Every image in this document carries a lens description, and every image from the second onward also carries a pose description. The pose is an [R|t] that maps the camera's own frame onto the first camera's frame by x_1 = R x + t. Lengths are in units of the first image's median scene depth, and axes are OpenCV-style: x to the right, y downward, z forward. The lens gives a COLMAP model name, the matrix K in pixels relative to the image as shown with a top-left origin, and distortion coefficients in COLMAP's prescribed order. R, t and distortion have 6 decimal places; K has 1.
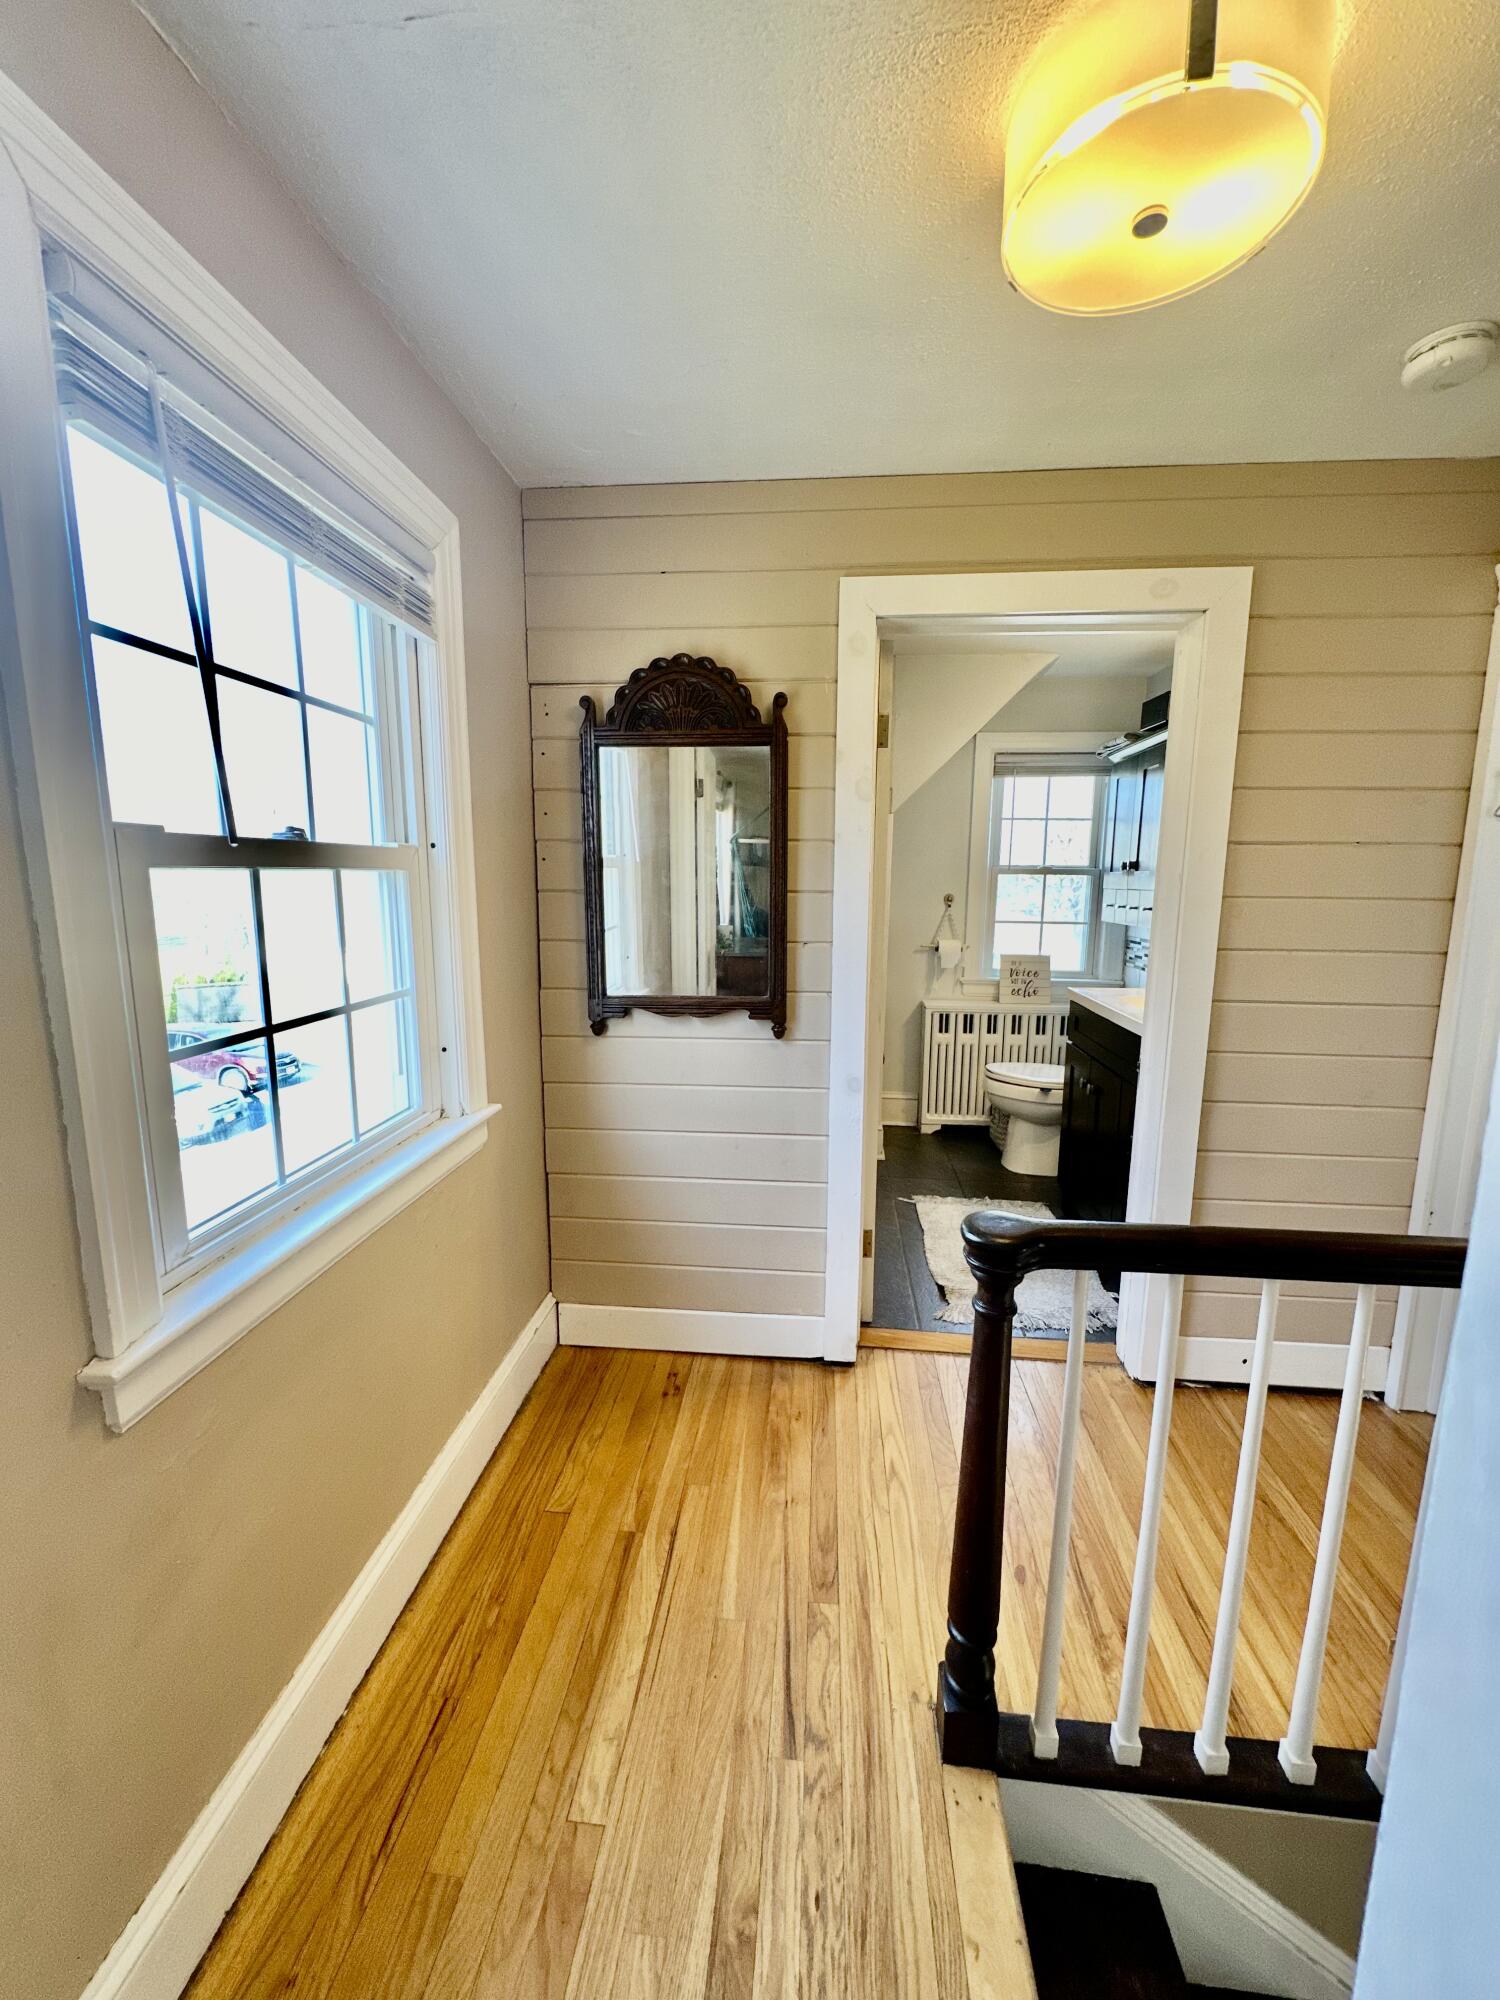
lens RADIAL K [[800.4, 0, 750.0], [0, 800.4, 1000.0], [0, 0, 1]] dist [-0.002641, 0.000369]
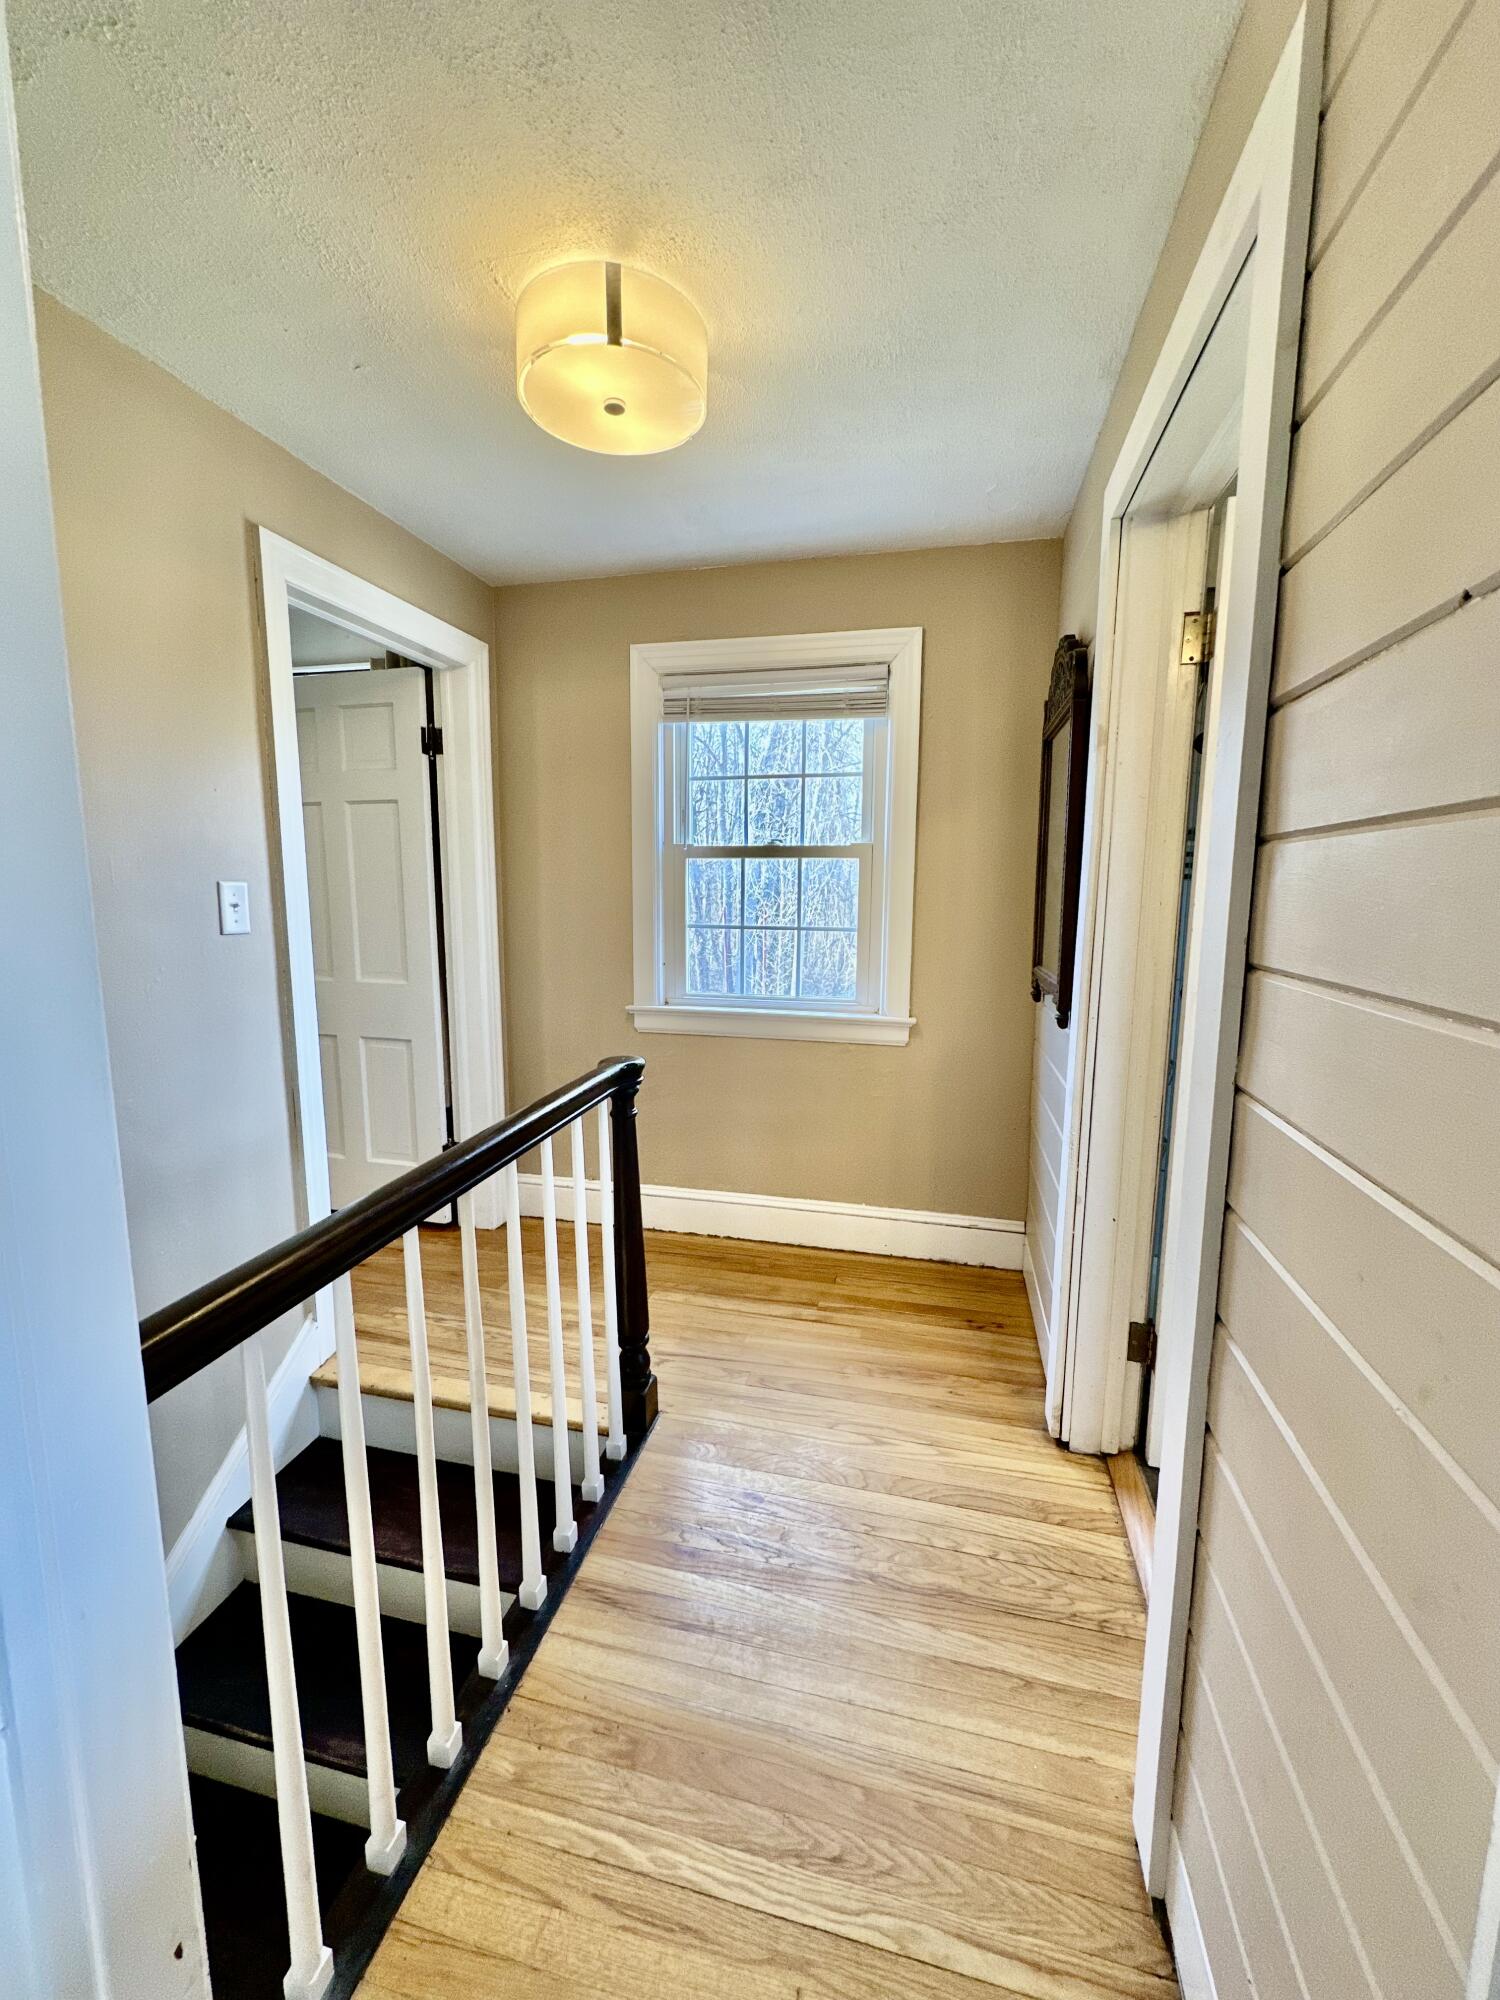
lens RADIAL K [[800.4, 0, 750.0], [0, 800.4, 1000.0], [0, 0, 1]] dist [-0.002641, 0.000369]
pose [[-0.146529, 0.129632, -0.980676, 0.473310], [-0.157510, 0.975670, 0.152505, -0.031549], [0.976586, 0.176813, -0.122546, 0.368520]]
